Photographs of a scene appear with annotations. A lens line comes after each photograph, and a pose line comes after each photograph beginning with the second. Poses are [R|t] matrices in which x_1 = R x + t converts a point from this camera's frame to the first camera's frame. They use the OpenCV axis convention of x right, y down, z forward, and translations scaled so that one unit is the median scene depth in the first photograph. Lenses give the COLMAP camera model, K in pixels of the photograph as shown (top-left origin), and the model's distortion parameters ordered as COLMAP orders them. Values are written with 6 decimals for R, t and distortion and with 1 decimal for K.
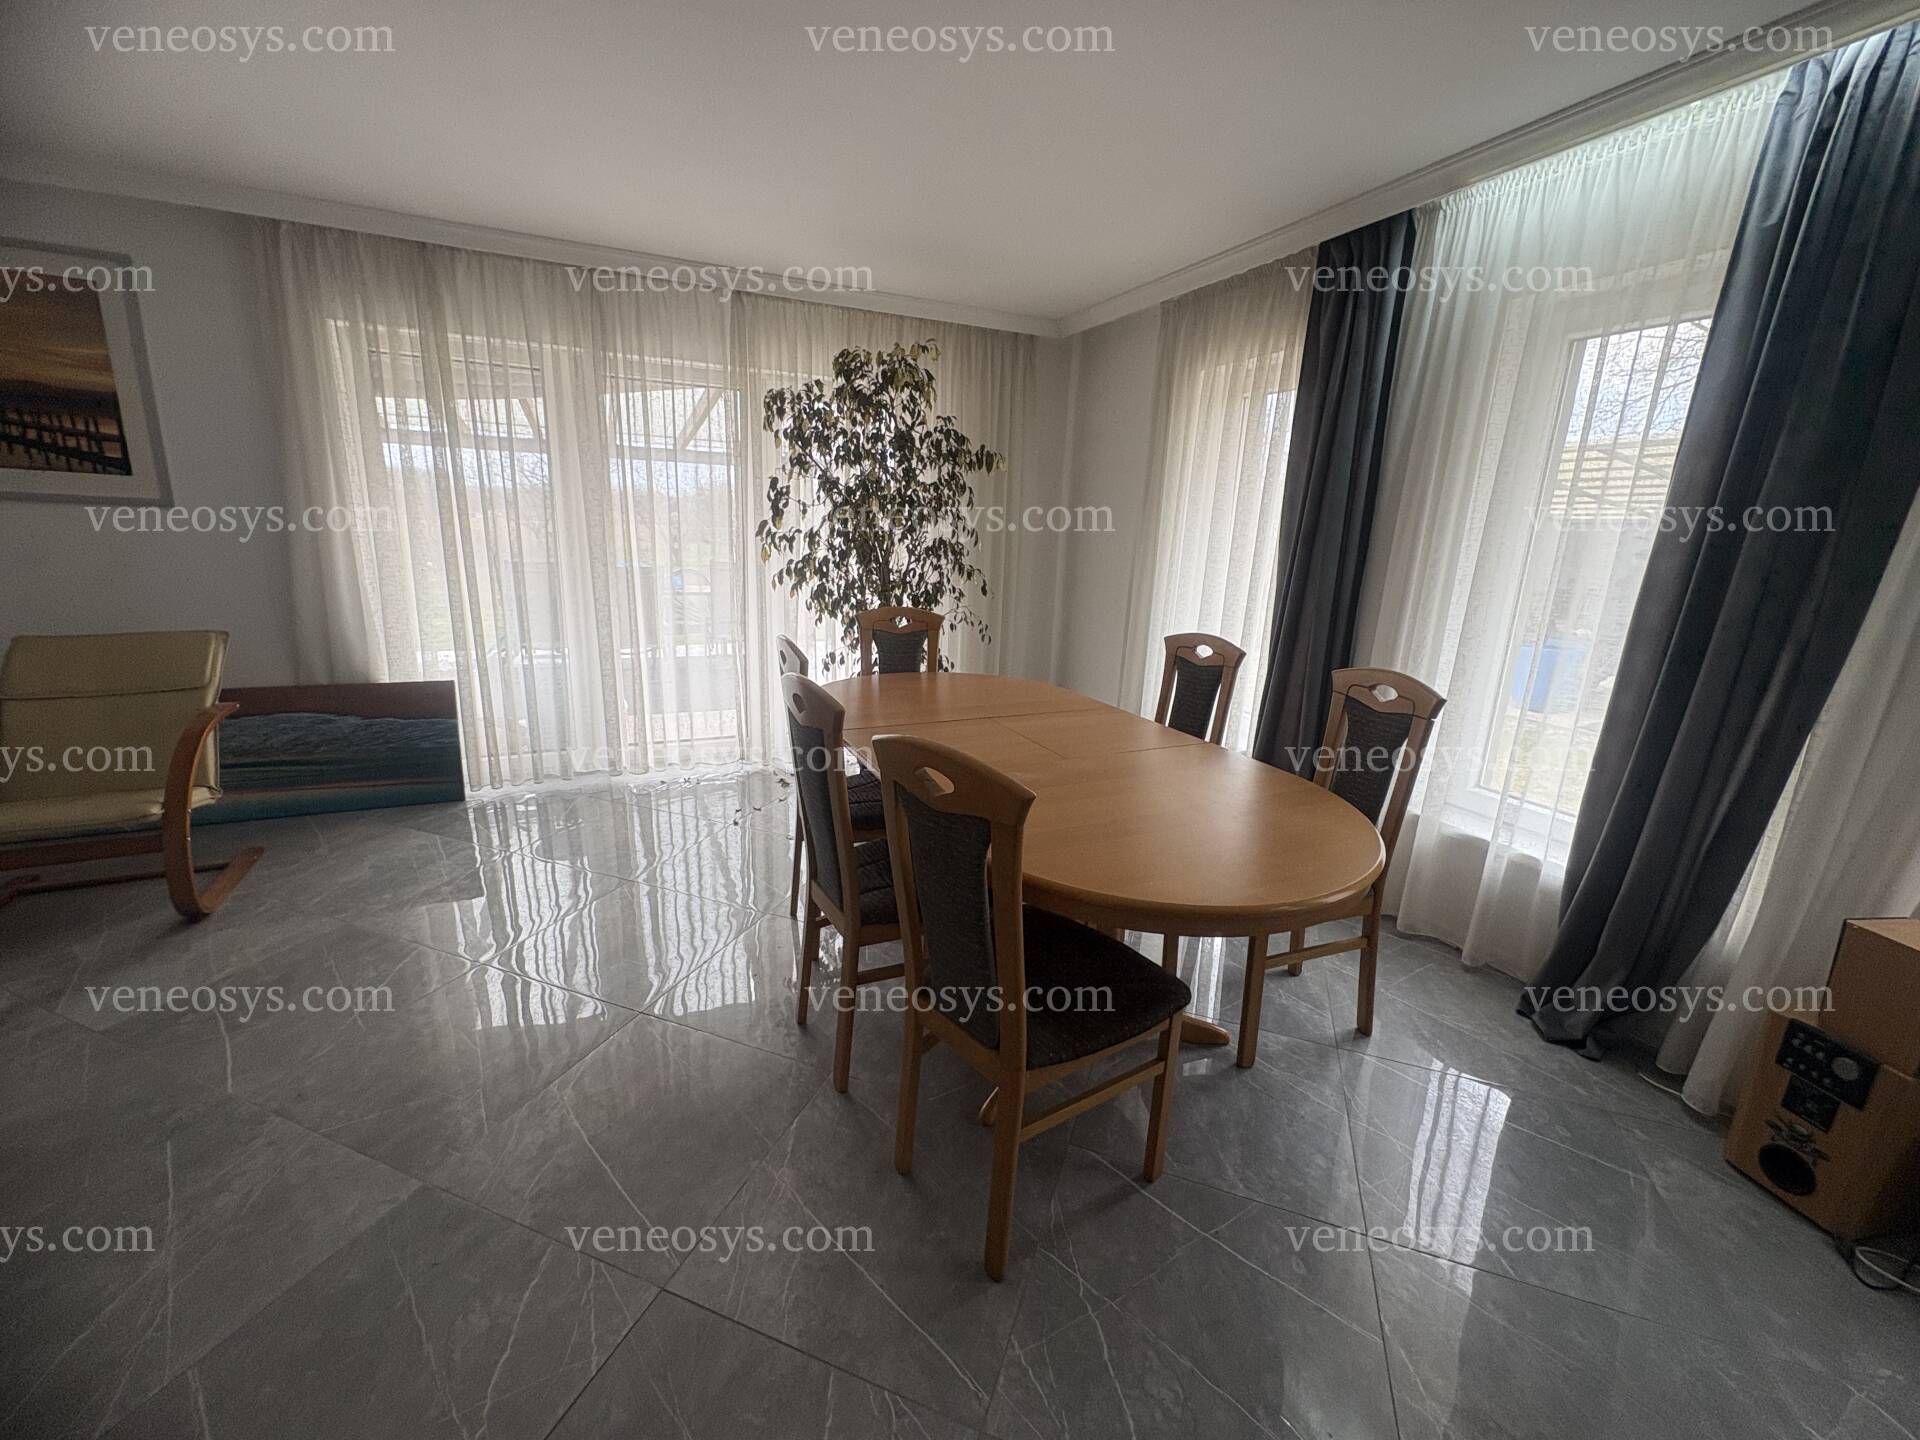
lens RADIAL K [[751.8, 0, 960.0], [0, 751.8, 720.0], [0, 0, 1]] dist [-0.006738, 0.000416]
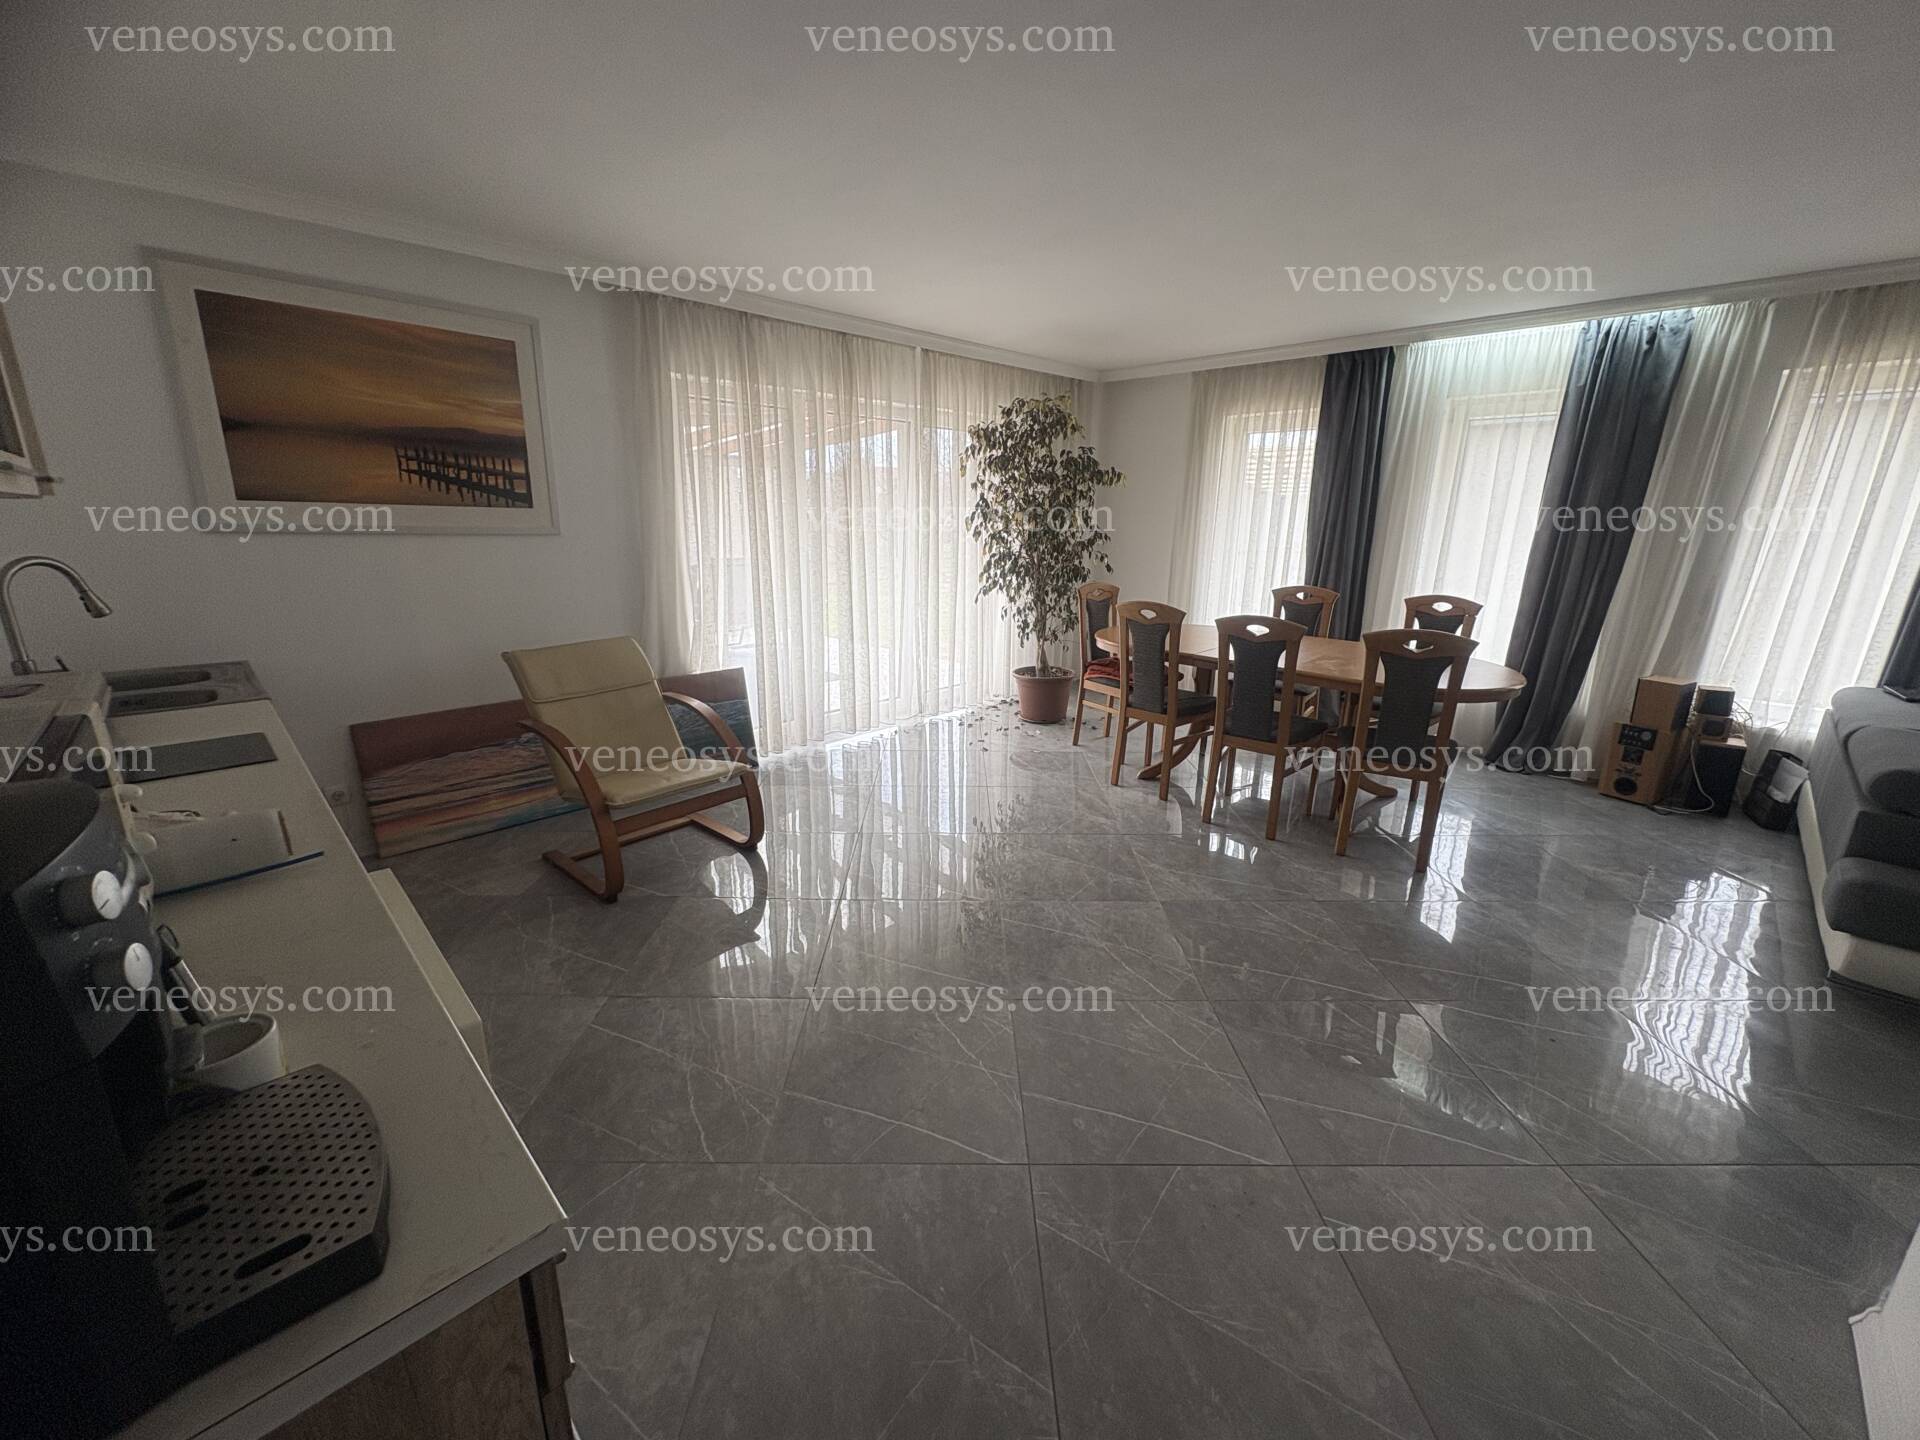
lens RADIAL K [[751.8, 0, 960.0], [0, 751.8, 720.0], [0, 0, 1]] dist [-0.006738, 0.000416]
pose [[0.936642, -0.121624, 0.328495, -0.930278], [0.112644, 0.992556, 0.046308, 0.017561], [-0.331682, -0.006371, 0.943370, -0.318113]]
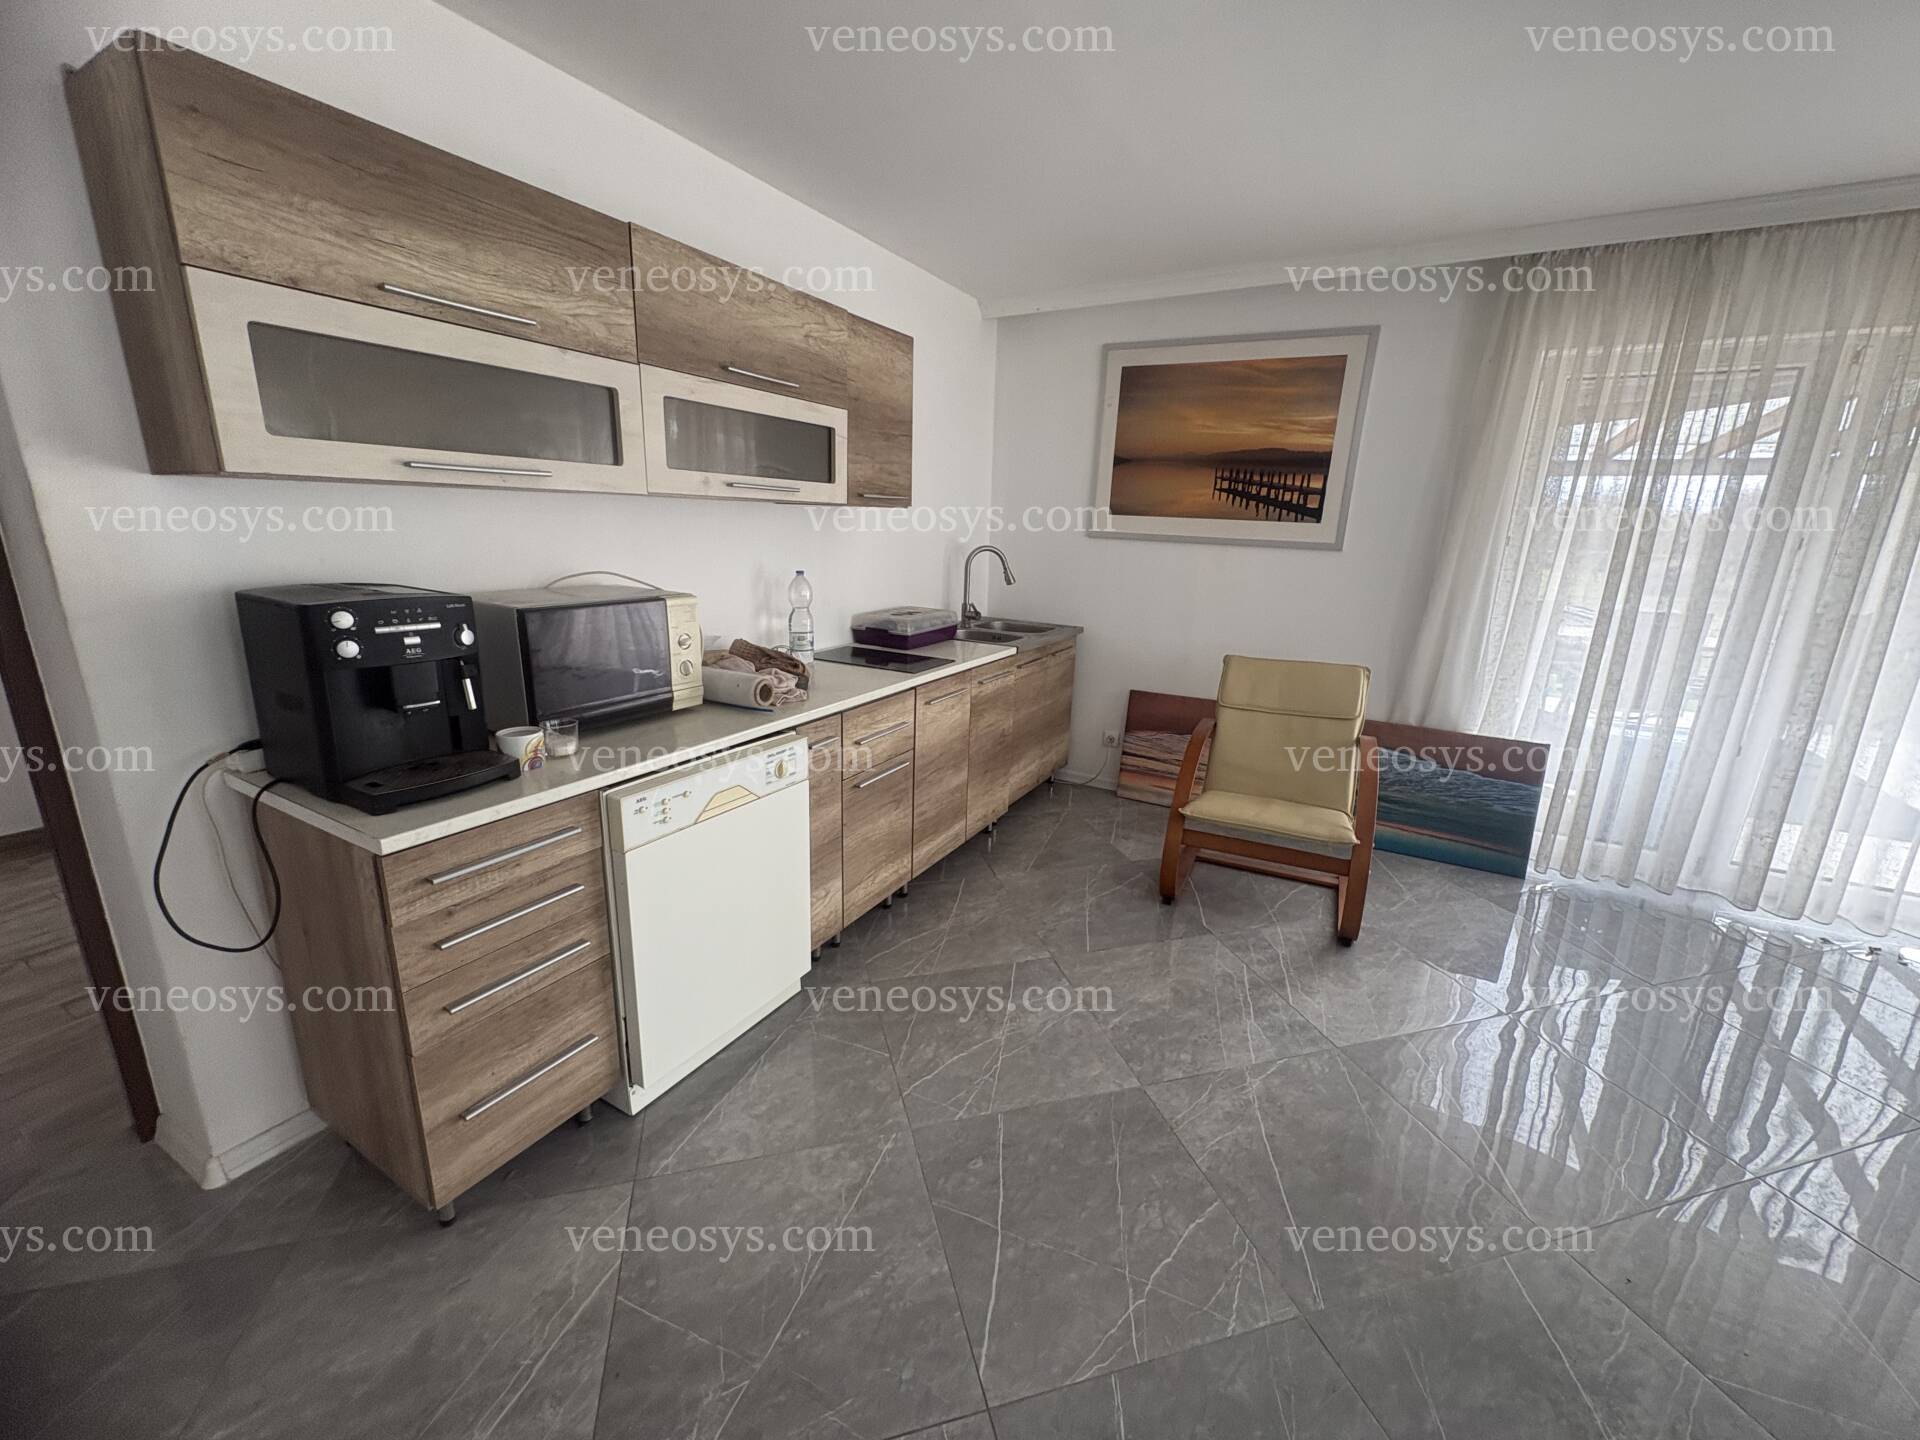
lens RADIAL K [[777.1, 0, 960.0], [0, 777.1, 720.0], [0, 0, 1]] dist [-0.001151, 0.000050]
pose [[0.582373, 0.179024, -0.792964, -0.445101], [-0.200381, 0.976965, 0.073401, -0.011193], [0.787839, 0.116148, 0.604831, -0.117563]]
